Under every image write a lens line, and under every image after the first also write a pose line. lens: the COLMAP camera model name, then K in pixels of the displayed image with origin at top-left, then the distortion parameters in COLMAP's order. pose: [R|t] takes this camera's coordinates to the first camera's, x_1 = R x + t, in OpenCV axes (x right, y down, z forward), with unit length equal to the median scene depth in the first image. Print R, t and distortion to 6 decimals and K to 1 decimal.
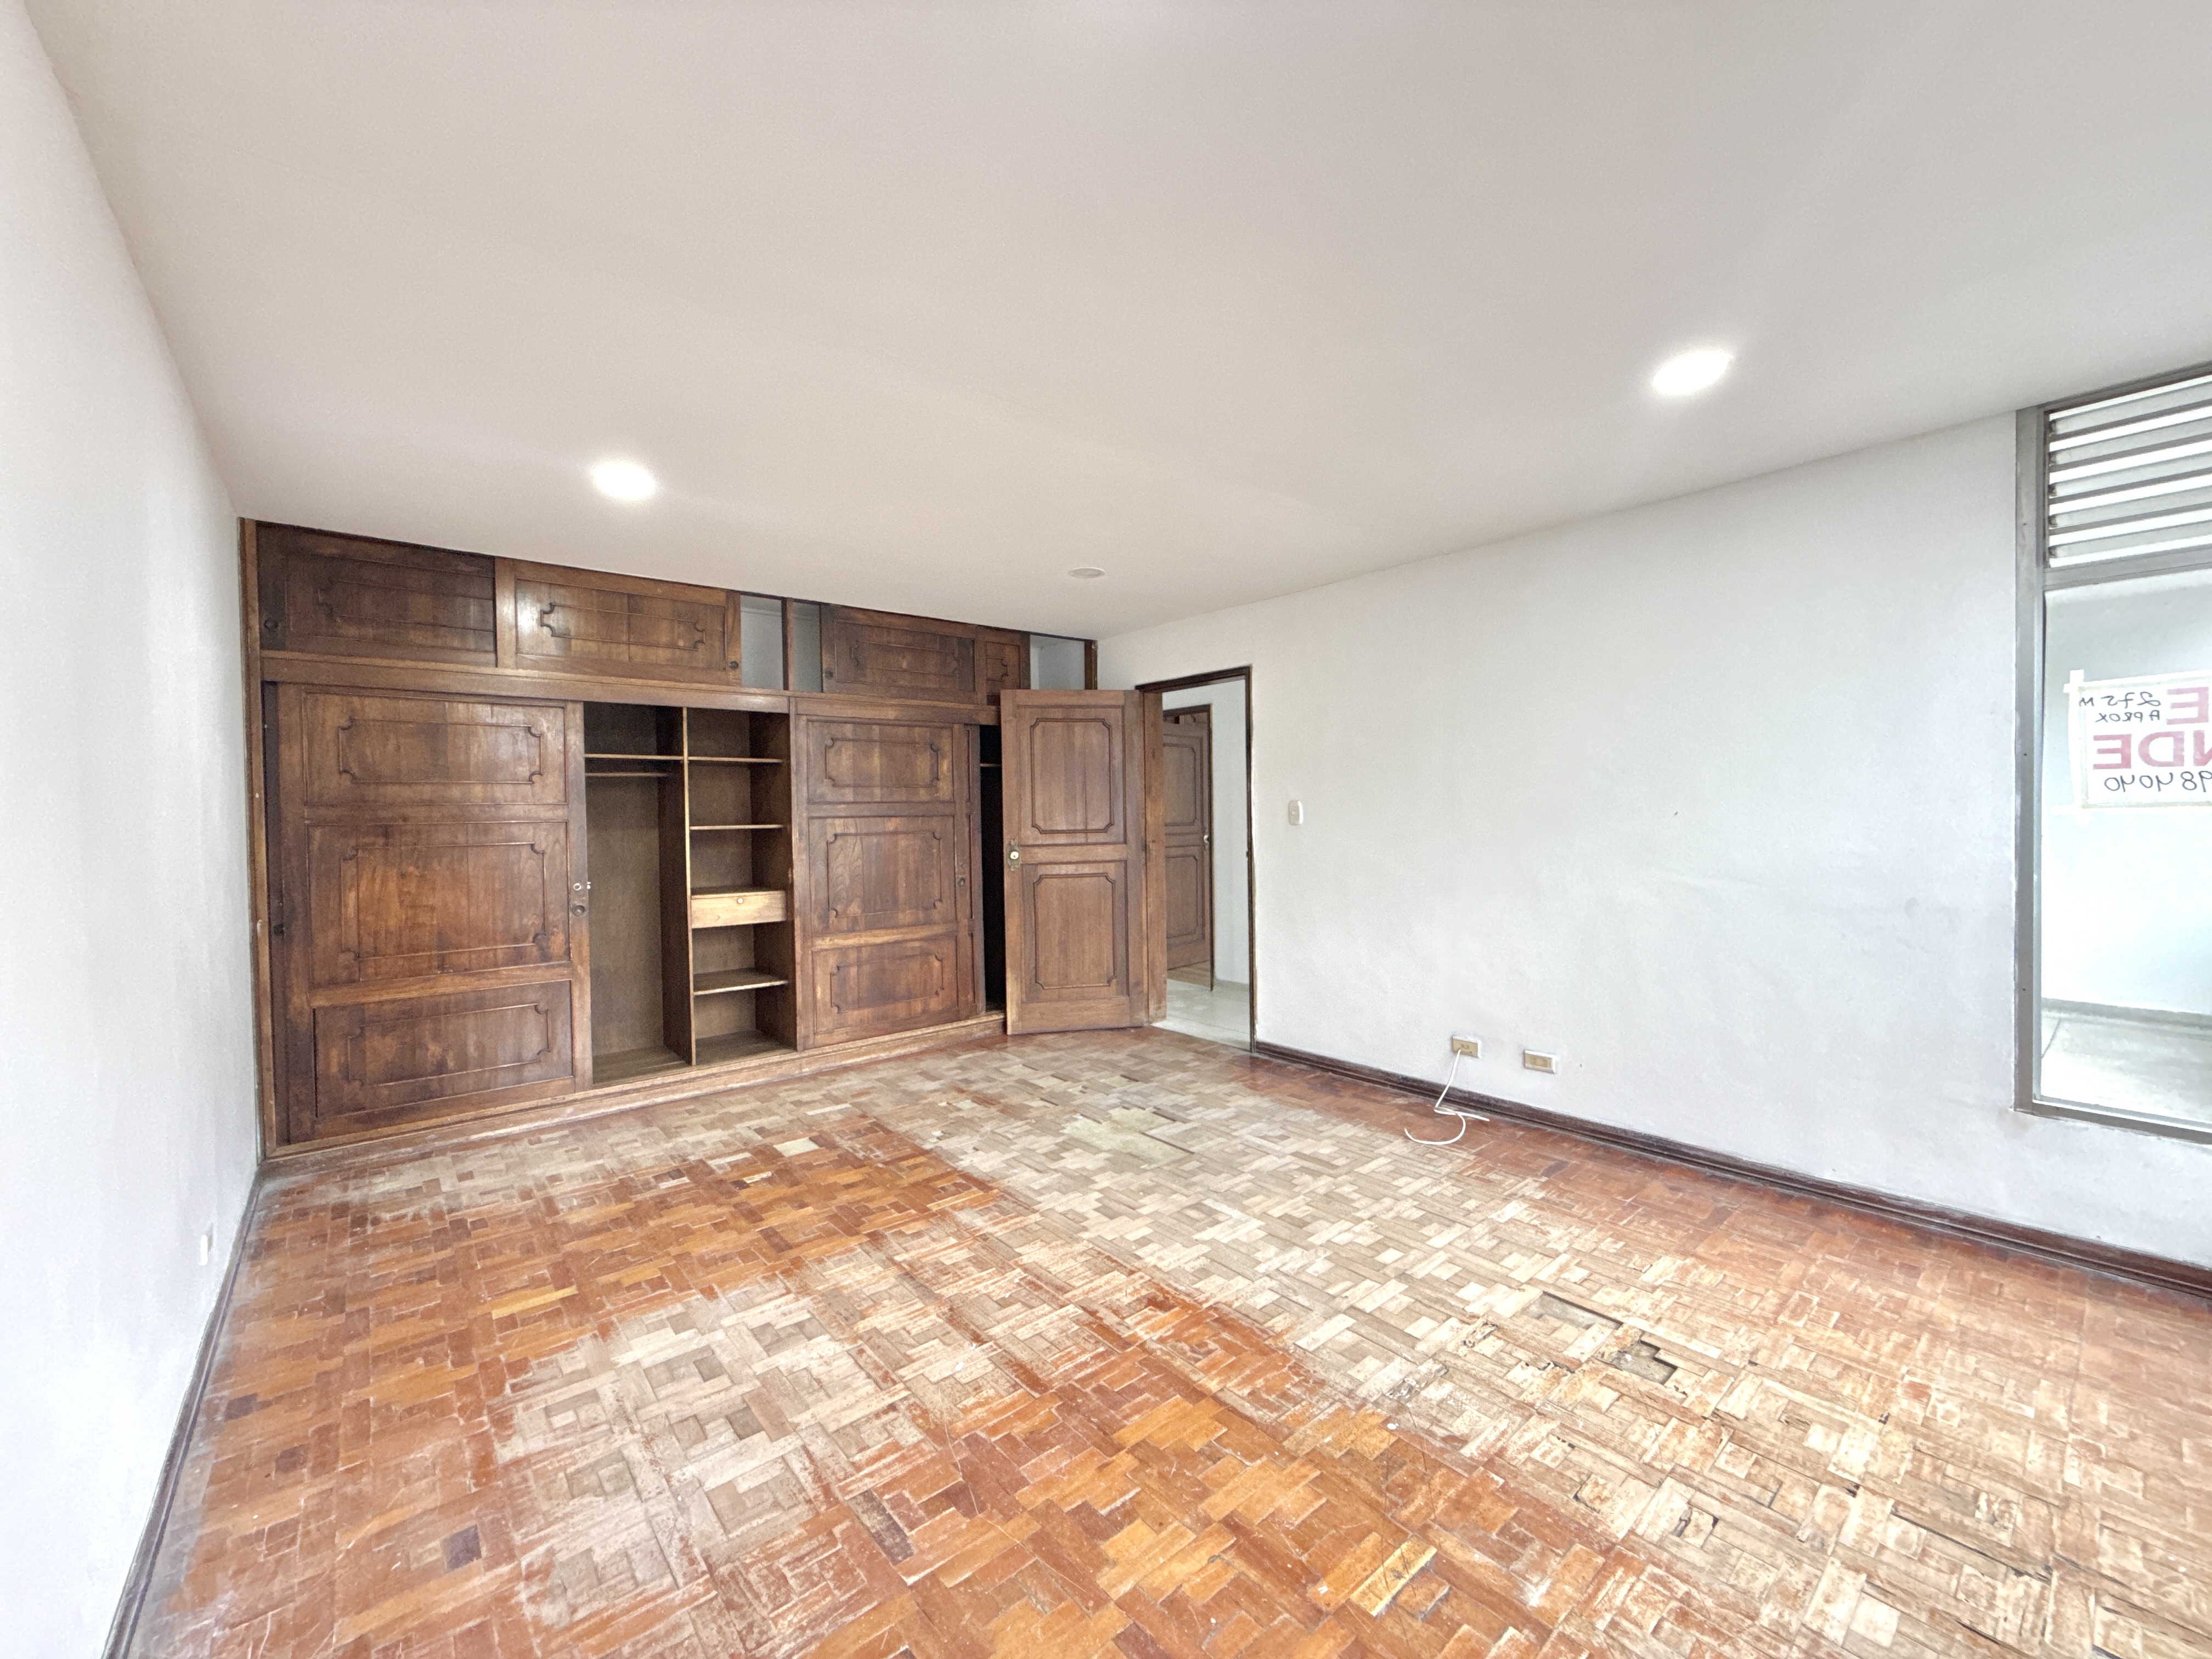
lens RADIAL K [[872.2, 0, 1097.0], [0, 872.2, 831.1], [0, 0, 1]] dist [0.000372, -0.000027]
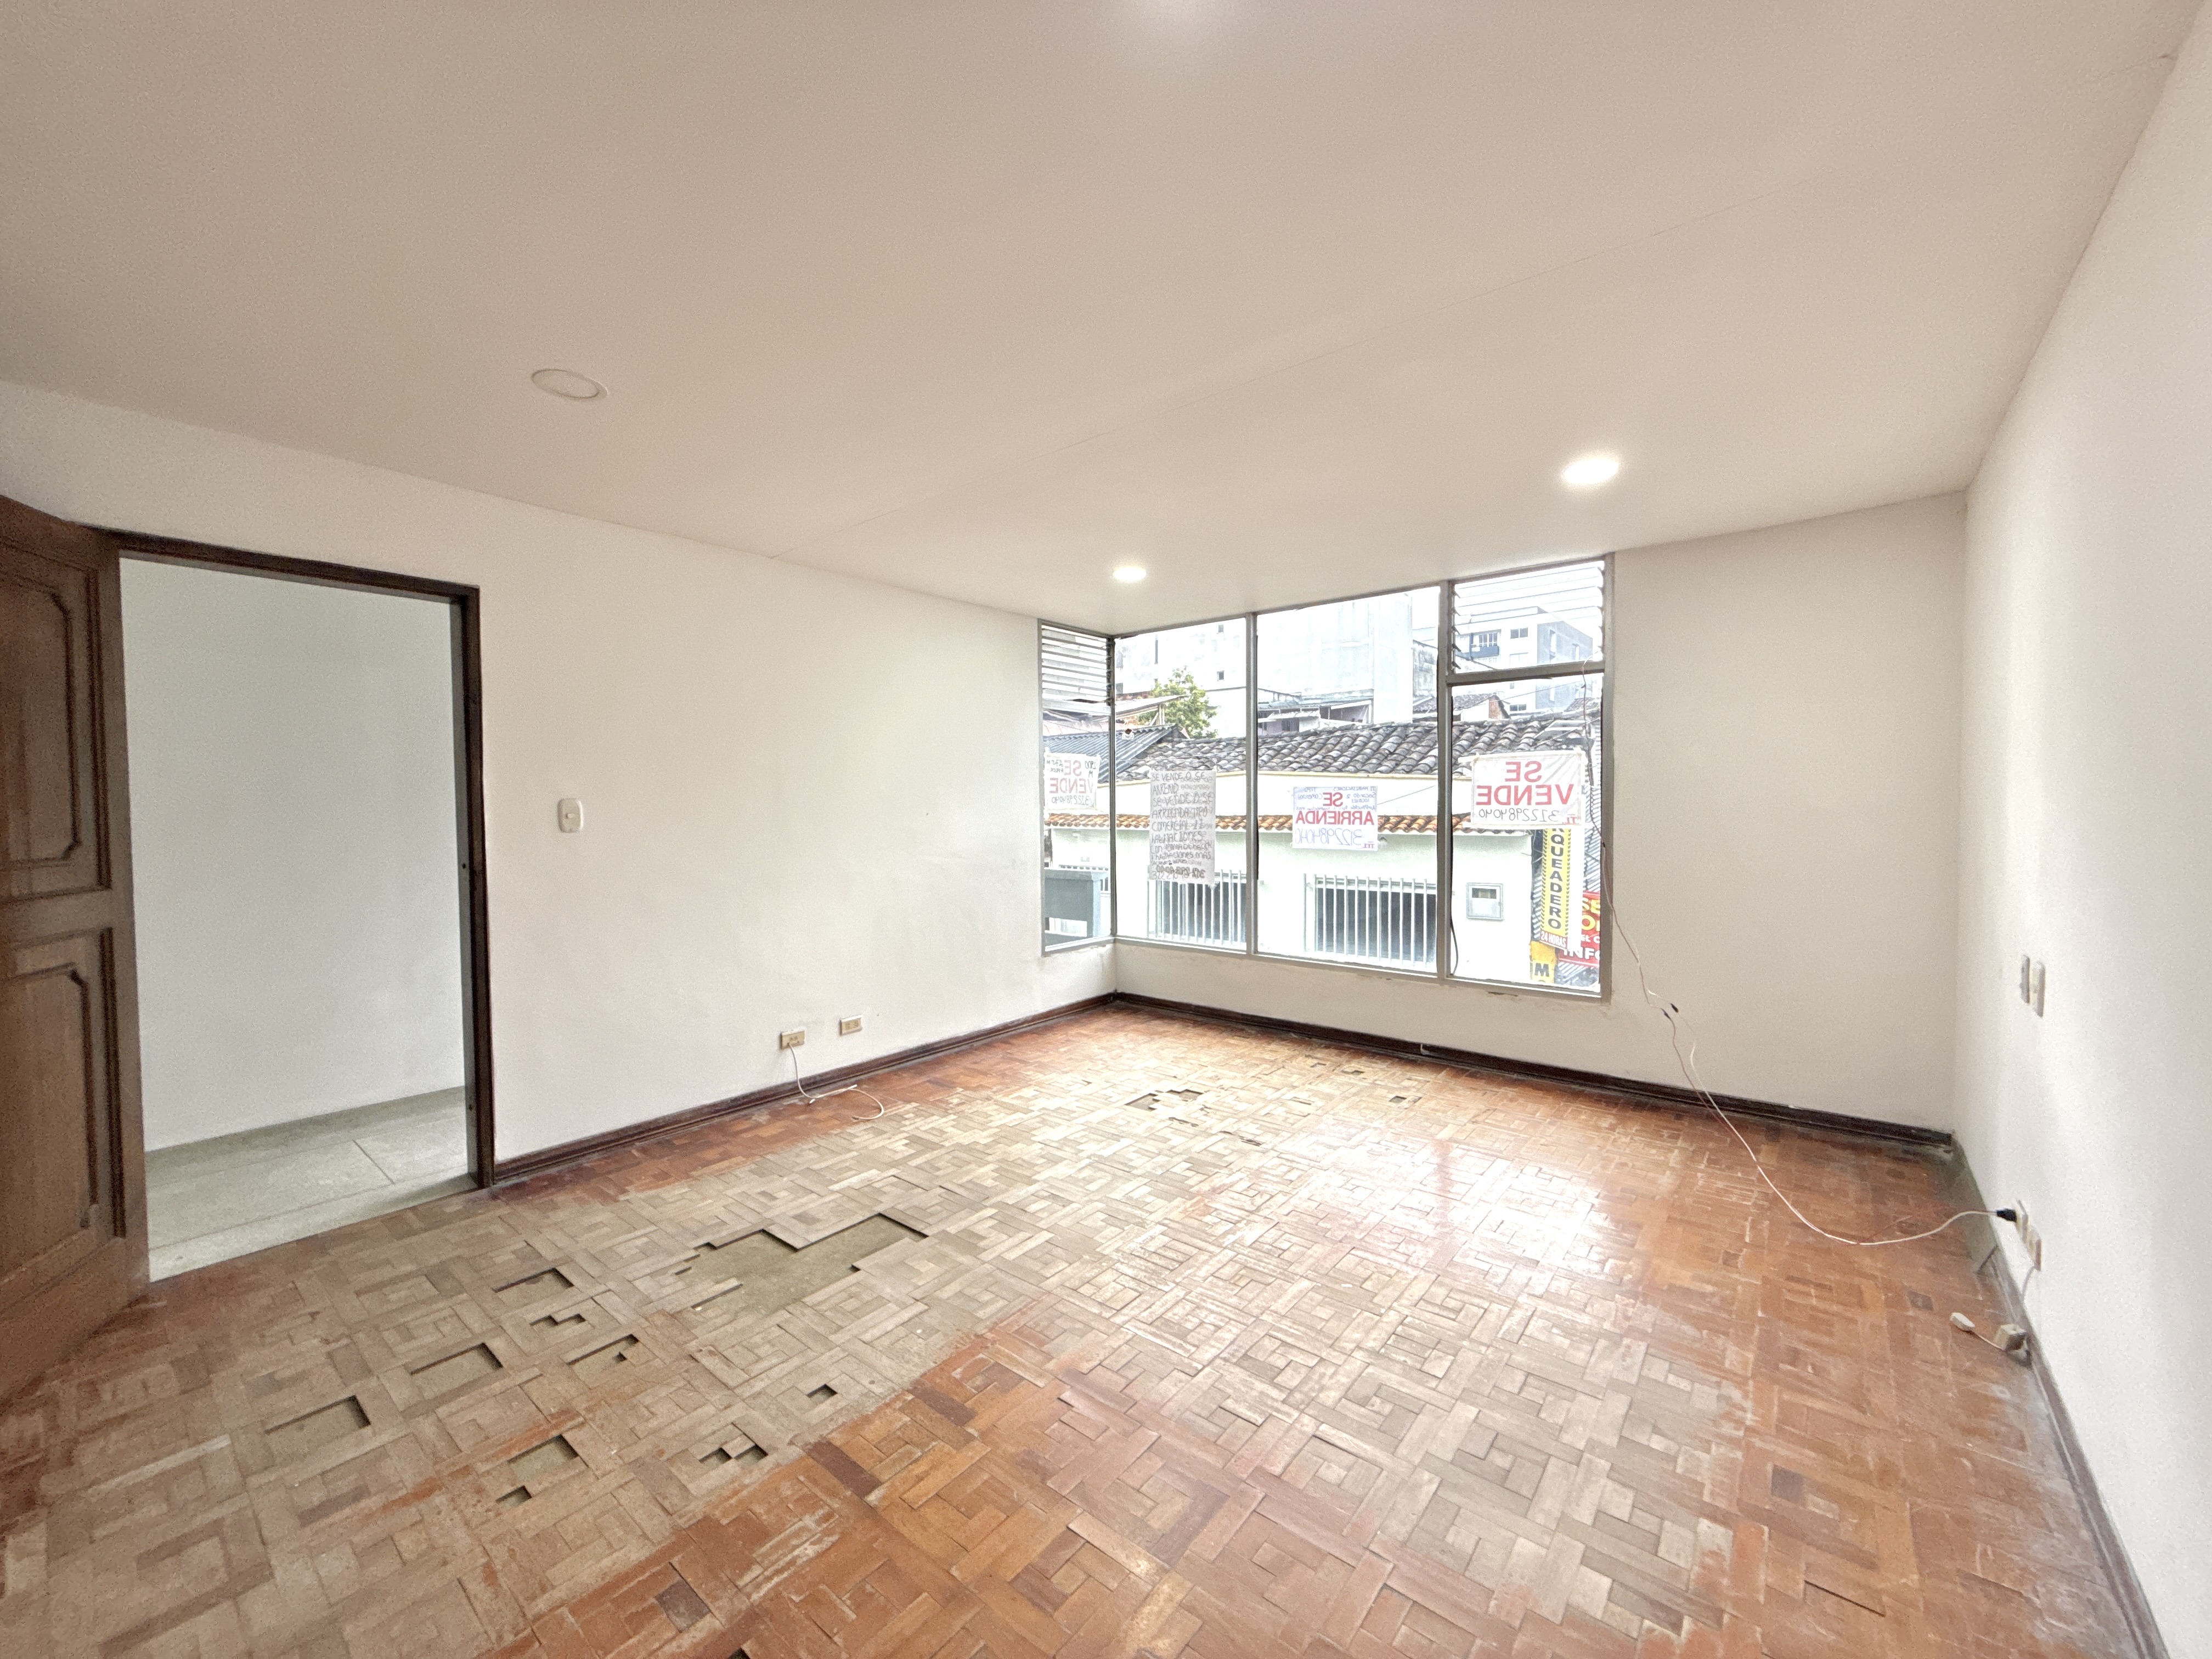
lens RADIAL K [[872.2, 0, 1095.7], [0, 872.2, 829.4], [0, 0, 1]] dist [0.000372, -0.000027]
pose [[-0.176789, -0.008866, 0.984209, -0.685080], [0.034593, 0.999286, 0.015216, -0.006169], [-0.983641, 0.036736, -0.176356, 0.843041]]
